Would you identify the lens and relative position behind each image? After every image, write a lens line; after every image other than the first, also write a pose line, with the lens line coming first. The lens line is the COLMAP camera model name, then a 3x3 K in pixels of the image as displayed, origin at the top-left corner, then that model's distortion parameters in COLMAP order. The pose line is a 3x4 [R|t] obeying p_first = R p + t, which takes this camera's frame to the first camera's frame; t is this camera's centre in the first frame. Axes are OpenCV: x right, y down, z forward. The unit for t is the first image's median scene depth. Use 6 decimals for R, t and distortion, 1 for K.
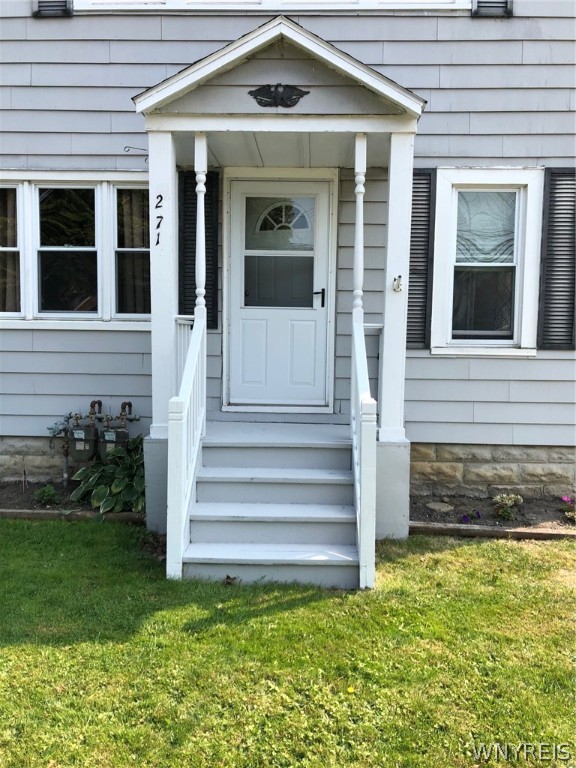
lens RADIAL K [[620.7, 0, 292.6], [0, 620.7, 381.2], [0, 0, 1]] dist [0.041735, -0.054998]
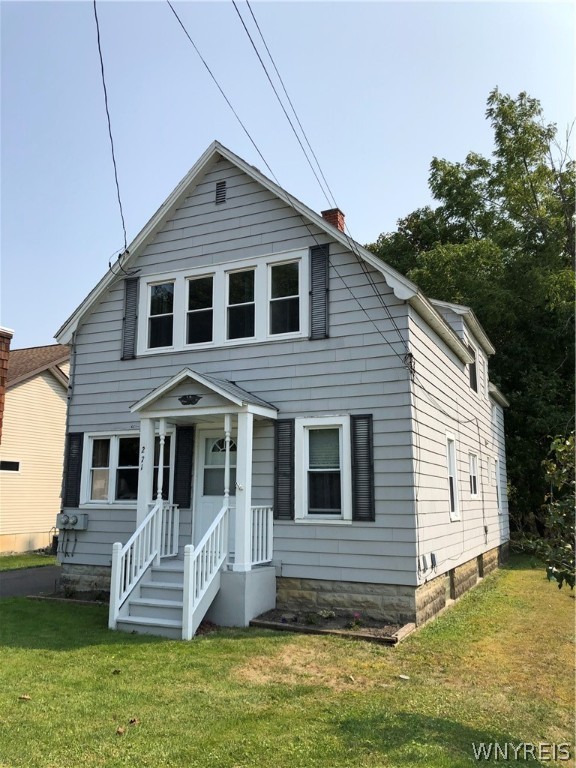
lens RADIAL K [[620.7, 0, 285.9], [0, 620.7, 383.1], [0, 0, 1]] dist [0.041735, -0.054998]
pose [[0.917439, -0.079866, -0.389778, 0.905739], [-0.022080, 0.967917, -0.250297, 0.013149], [0.397263, 0.238239, 0.886242, -0.630488]]
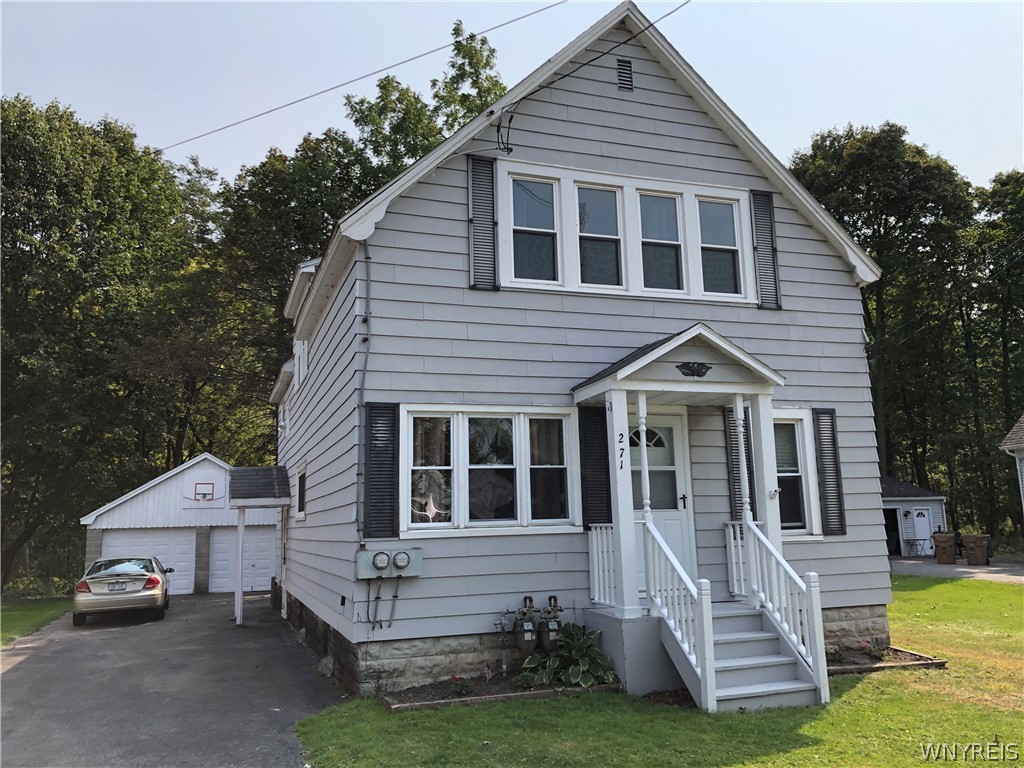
lens RADIAL K [[827.6, 0, 514.9], [0, 827.6, 375.4], [0, 0, 1]] dist [0.041735, -0.054998]
pose [[0.932481, 0.023409, 0.360459, -0.914645], [0.067638, 0.968932, -0.237900, -0.001693], [-0.354829, 0.246218, 0.901927, -0.504114]]
